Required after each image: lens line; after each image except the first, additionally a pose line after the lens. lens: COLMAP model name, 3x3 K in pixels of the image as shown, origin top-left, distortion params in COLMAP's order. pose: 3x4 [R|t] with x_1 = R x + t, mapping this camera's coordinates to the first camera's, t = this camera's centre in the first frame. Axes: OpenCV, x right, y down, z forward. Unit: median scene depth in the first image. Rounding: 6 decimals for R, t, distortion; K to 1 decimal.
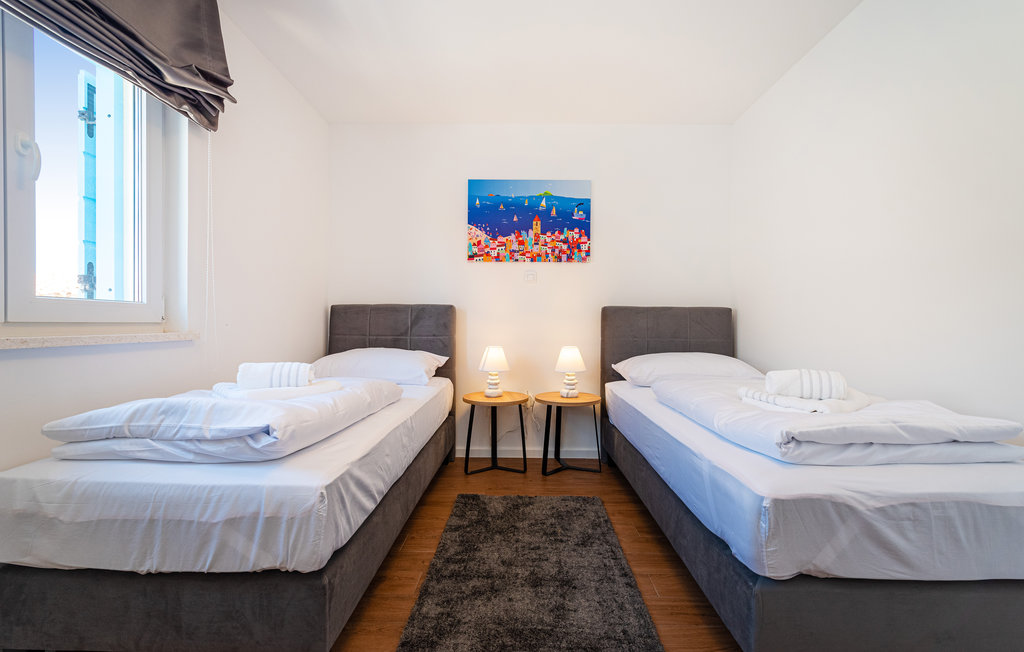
lens RADIAL K [[442.2, 0, 525.3], [0, 442.2, 333.1], [0, 0, 1]] dist [0.001952, 0.000483]
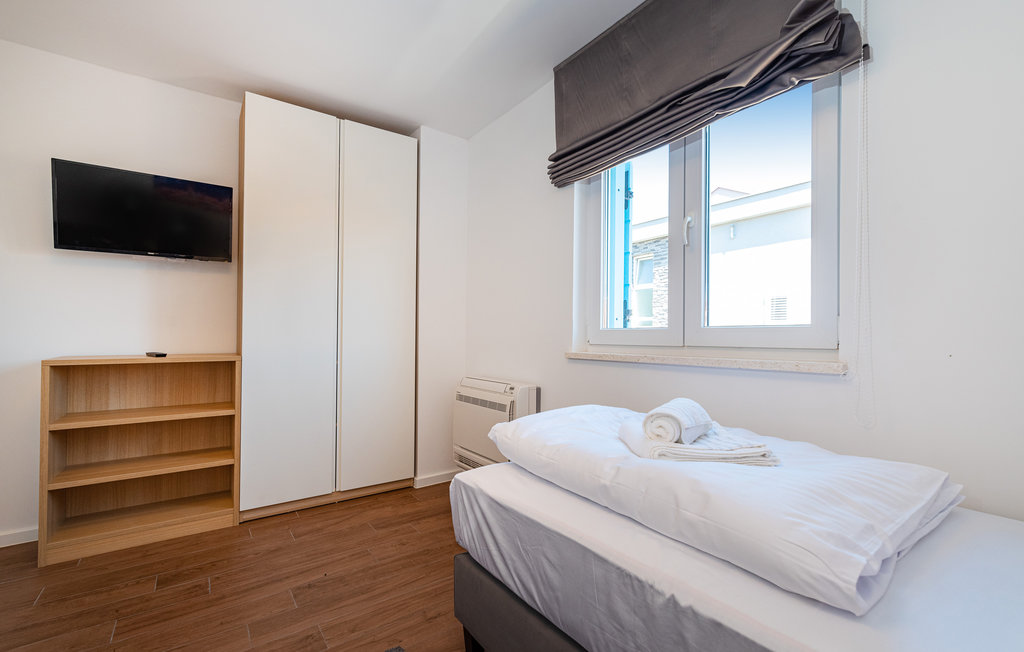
lens RADIAL K [[442.2, 0, 525.3], [0, 442.2, 333.1], [0, 0, 1]] dist [0.001952, 0.000483]
pose [[-0.801645, -0.019762, -0.597474, 0.112180], [-0.026096, 0.999658, 0.001948, -0.051158], [0.597231, 0.017153, -0.801886, 1.680493]]
